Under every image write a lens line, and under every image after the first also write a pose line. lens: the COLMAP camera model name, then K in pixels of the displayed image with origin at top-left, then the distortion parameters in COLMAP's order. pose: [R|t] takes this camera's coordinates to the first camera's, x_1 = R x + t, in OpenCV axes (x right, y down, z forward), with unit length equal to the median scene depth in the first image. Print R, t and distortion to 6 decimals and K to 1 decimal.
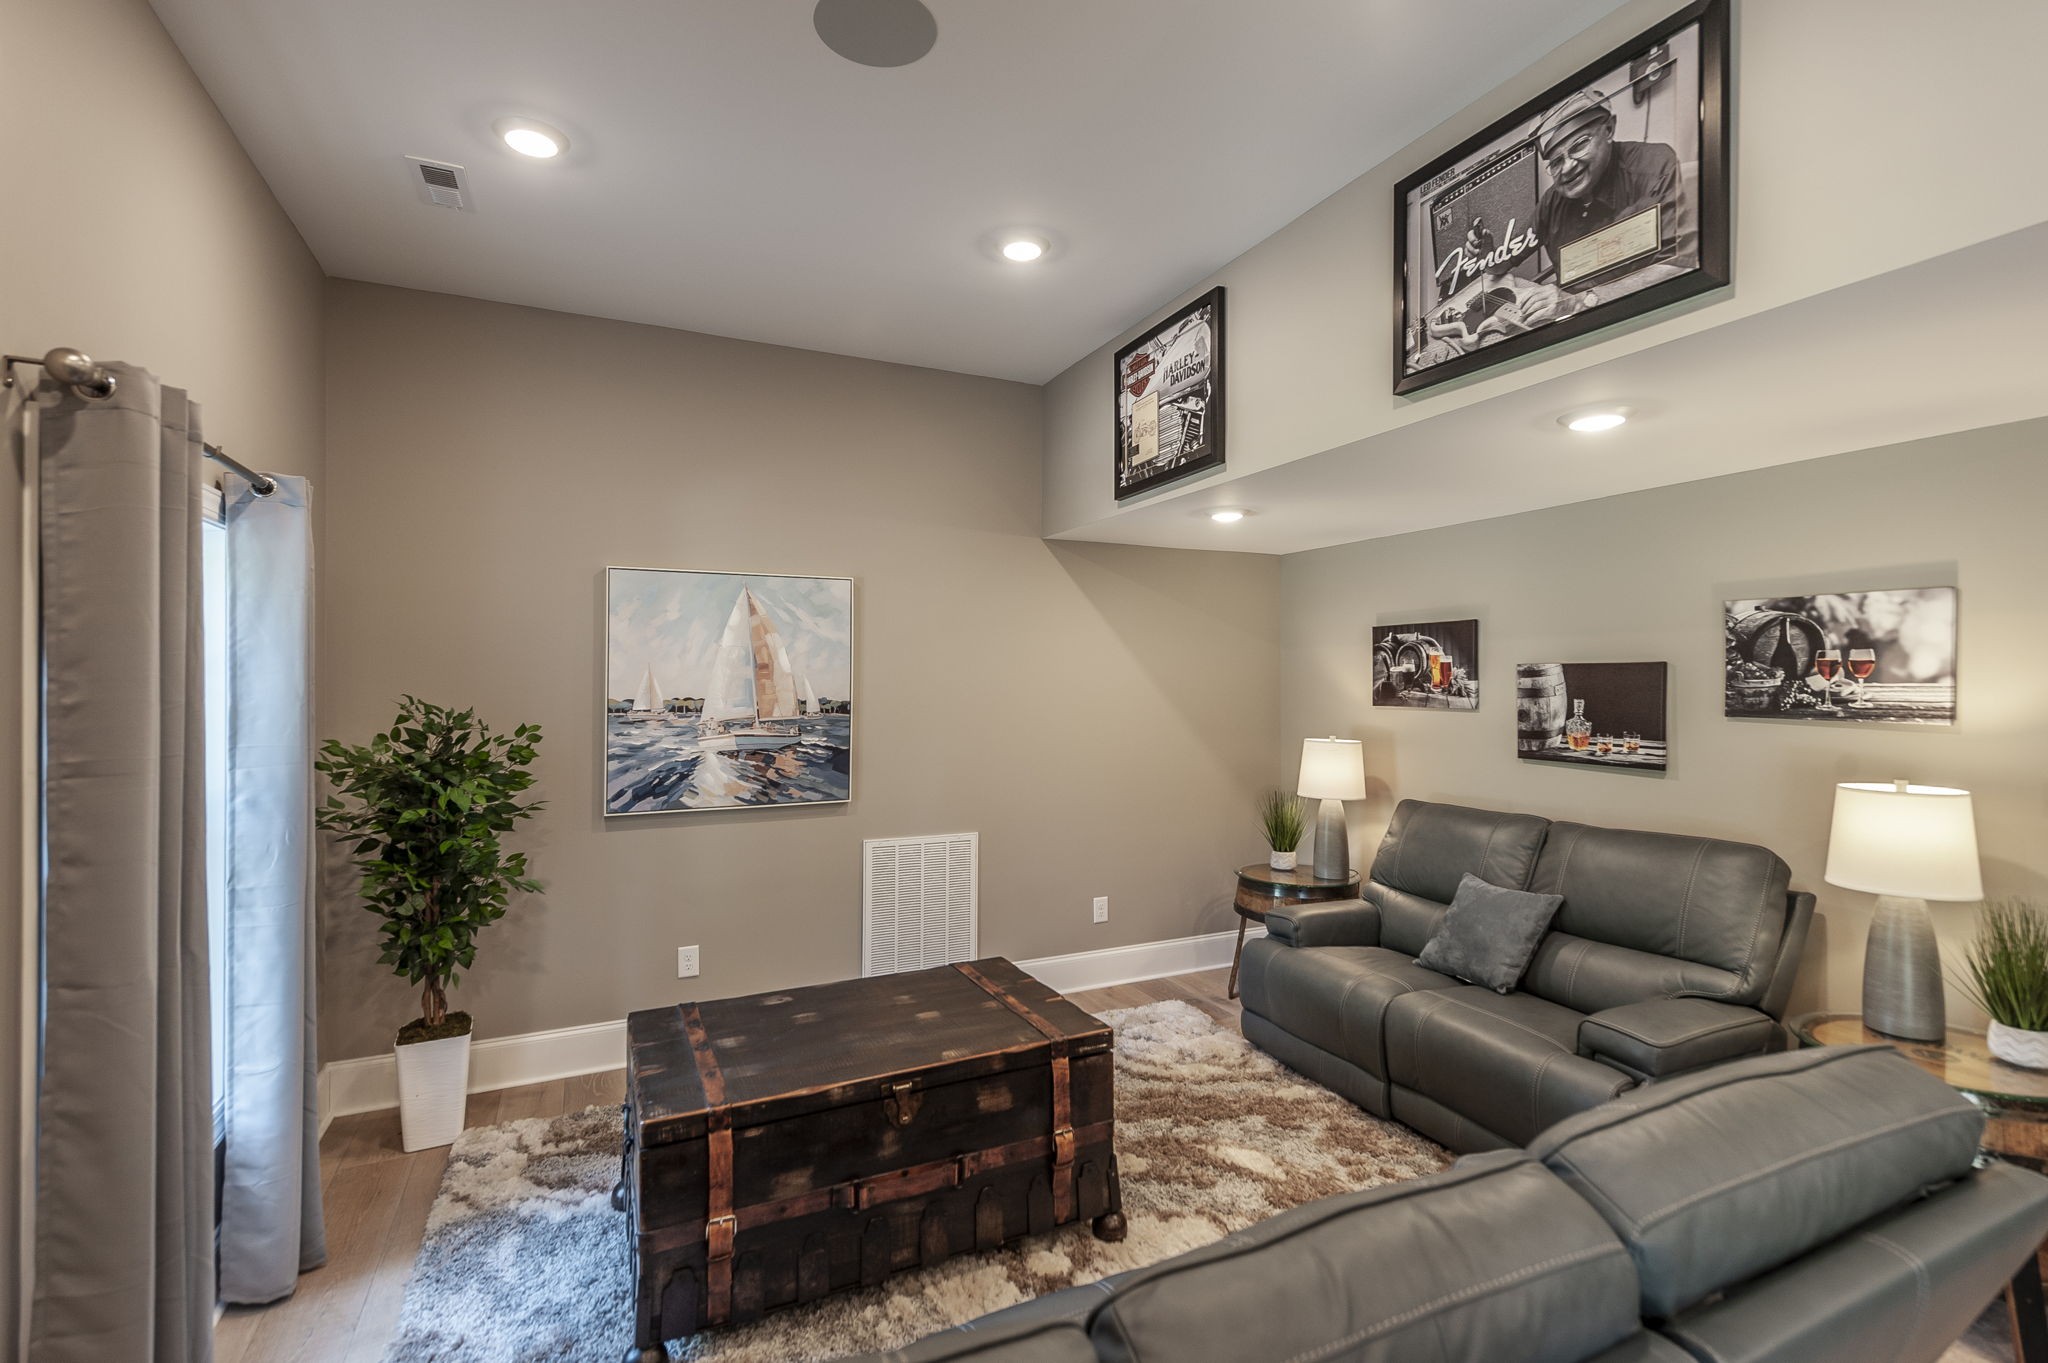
lens RADIAL K [[864.2, 0, 1016.5], [0, 864.2, 682.7], [0, 0, 1]] dist [-0.003139, -0.000551]
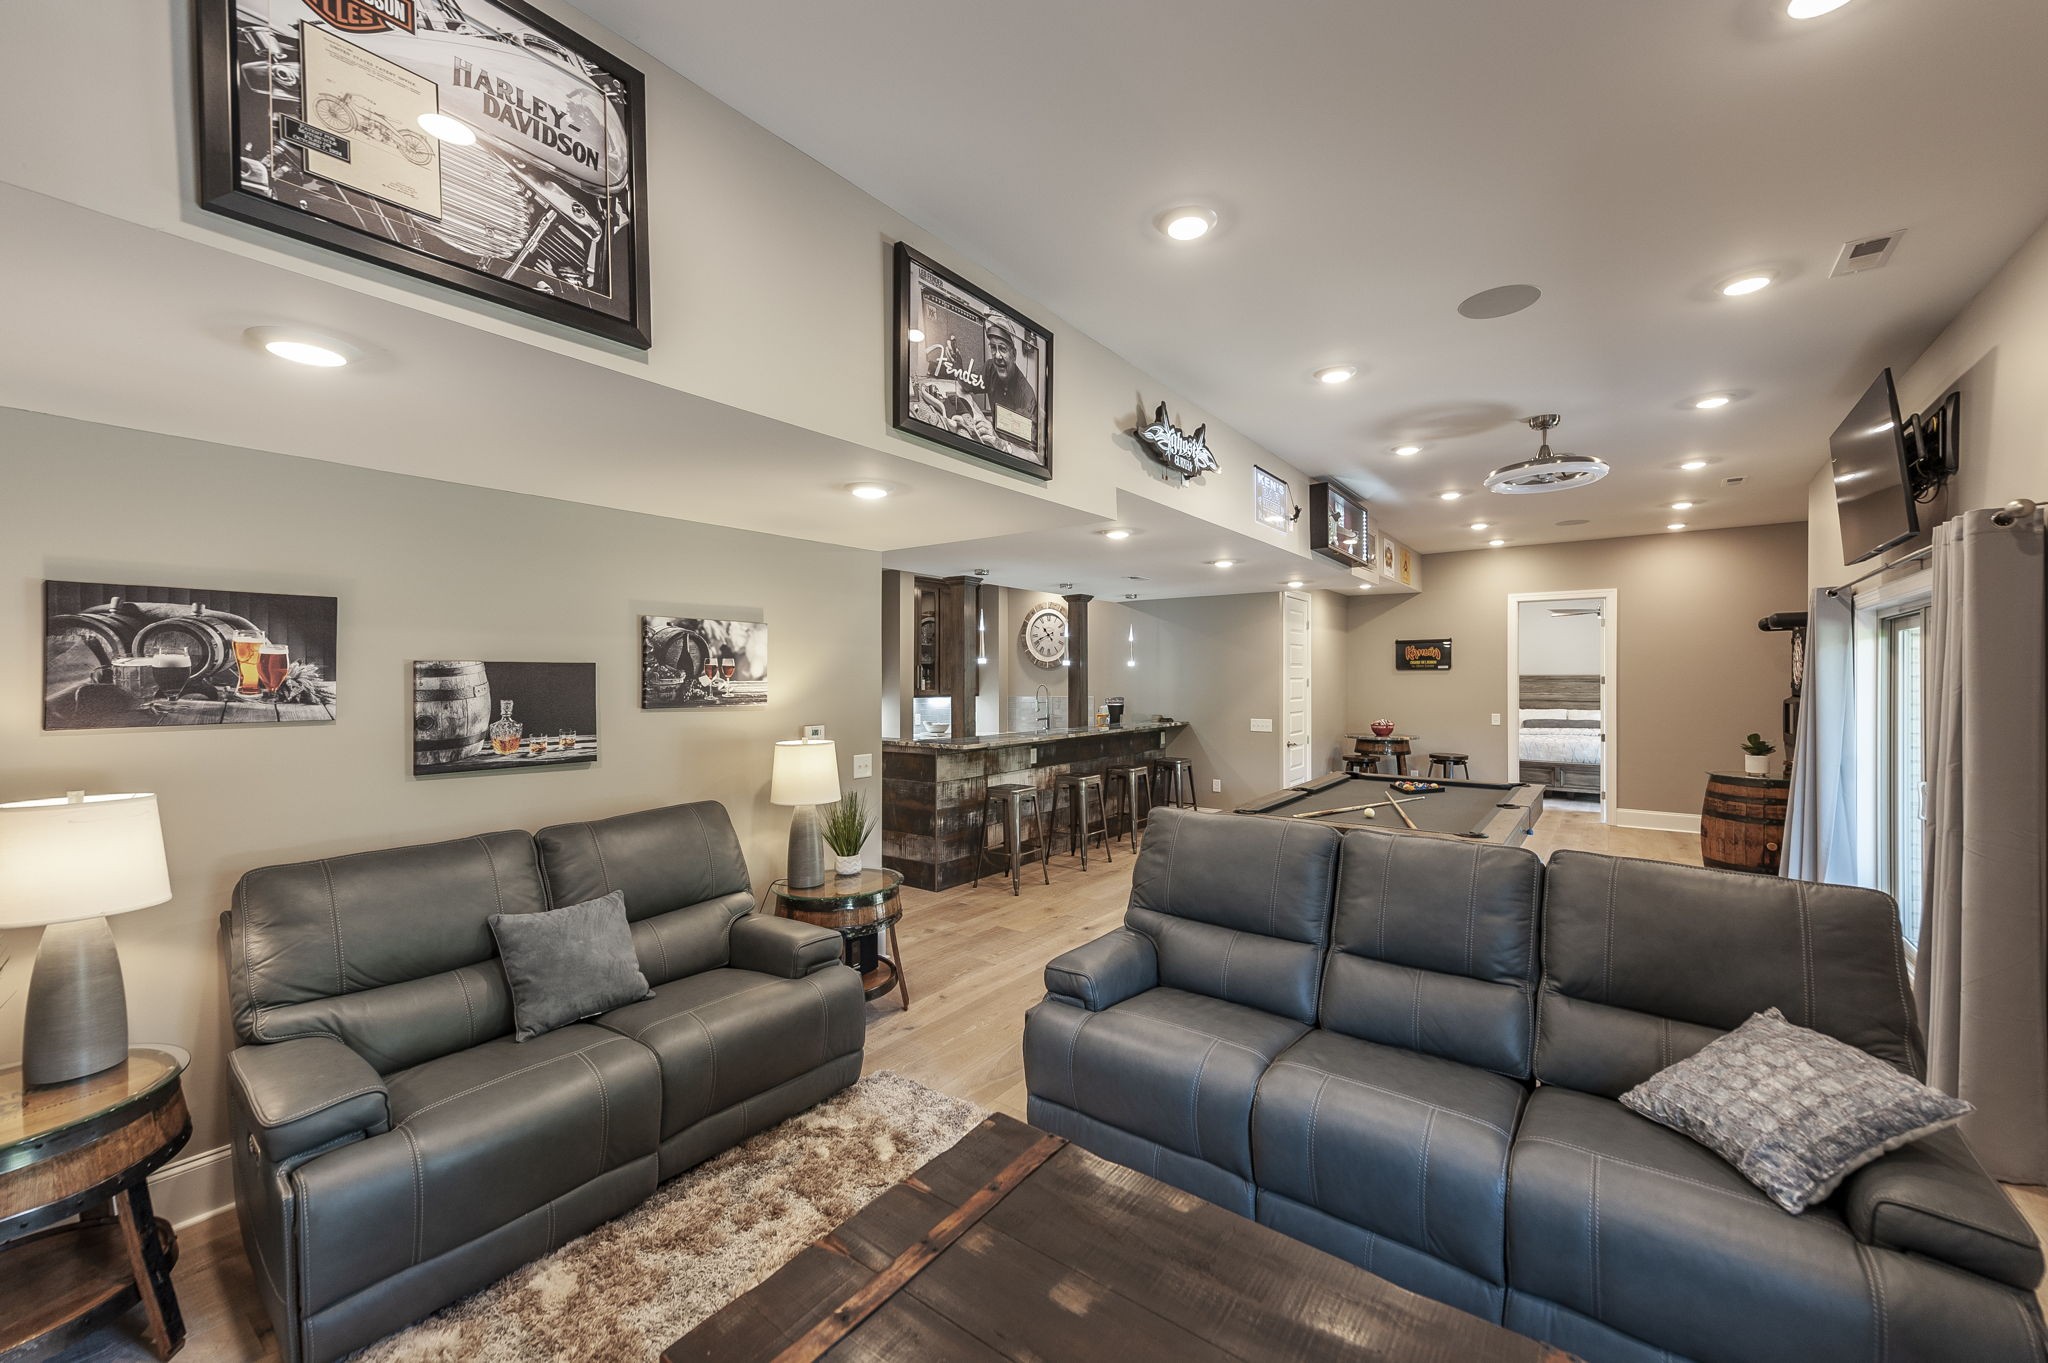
lens RADIAL K [[804.8, 0, 1011.9], [0, 804.8, 681.0], [0, 0, 1]] dist [0.006627, -0.000358]
pose [[-0.451443, -0.000429, 0.892300, -0.425190], [0.007674, 0.999961, 0.004364, -0.001492], [-0.892267, 0.008817, -0.451422, 1.000369]]
